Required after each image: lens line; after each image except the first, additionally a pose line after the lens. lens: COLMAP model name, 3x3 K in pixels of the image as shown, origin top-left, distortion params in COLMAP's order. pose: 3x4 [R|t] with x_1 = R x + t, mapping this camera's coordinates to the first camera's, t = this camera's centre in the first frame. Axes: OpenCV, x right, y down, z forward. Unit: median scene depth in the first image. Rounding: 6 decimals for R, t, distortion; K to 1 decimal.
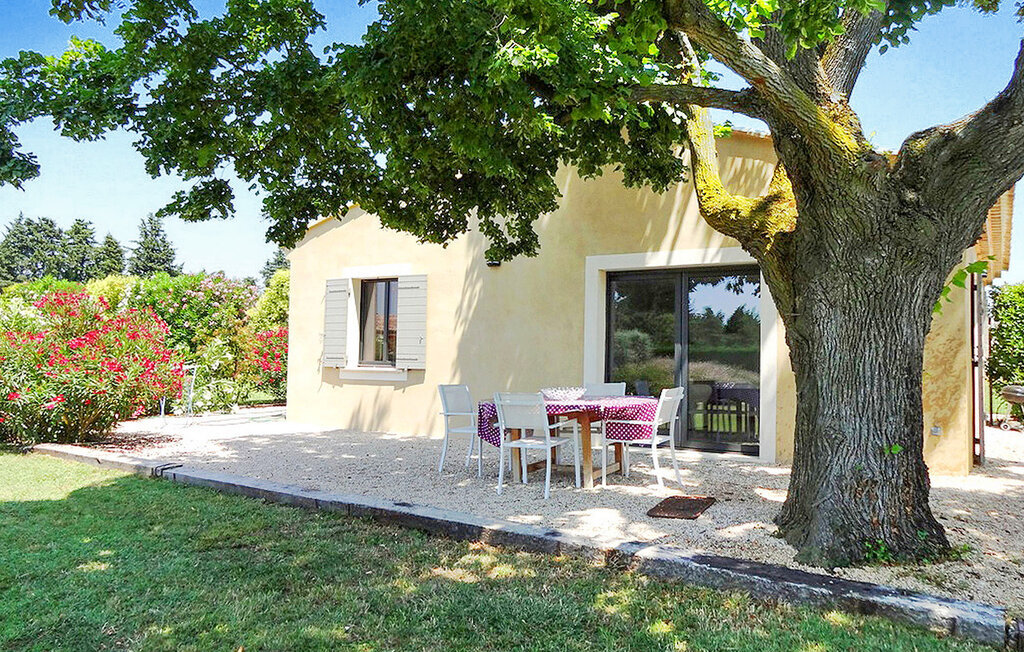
lens RADIAL K [[785.0, 0, 557.8], [0, 785.0, 291.0], [0, 0, 1]] dist [-0.005139, -0.001533]
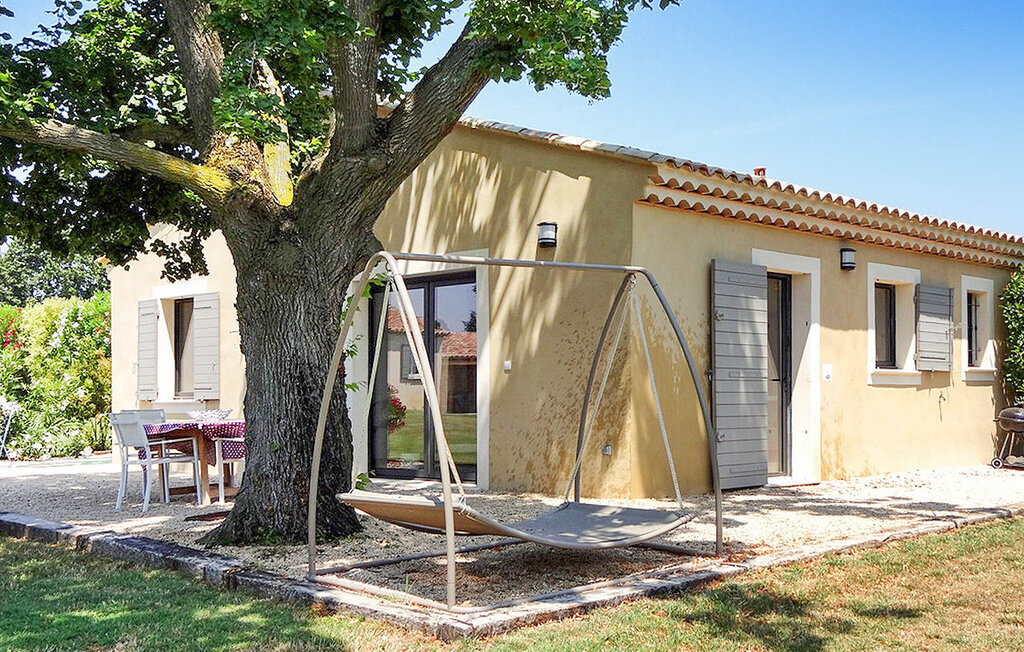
lens RADIAL K [[1207.2, 0, 512.0], [0, 1207.2, 326.0], [0, 0, 1]] dist [0.000592, 0.012102]
pose [[0.973720, -0.034370, -0.225142, 0.571308], [0.040352, 0.998943, 0.022022, -0.000316], [0.224147, -0.030528, 0.974077, -0.315060]]
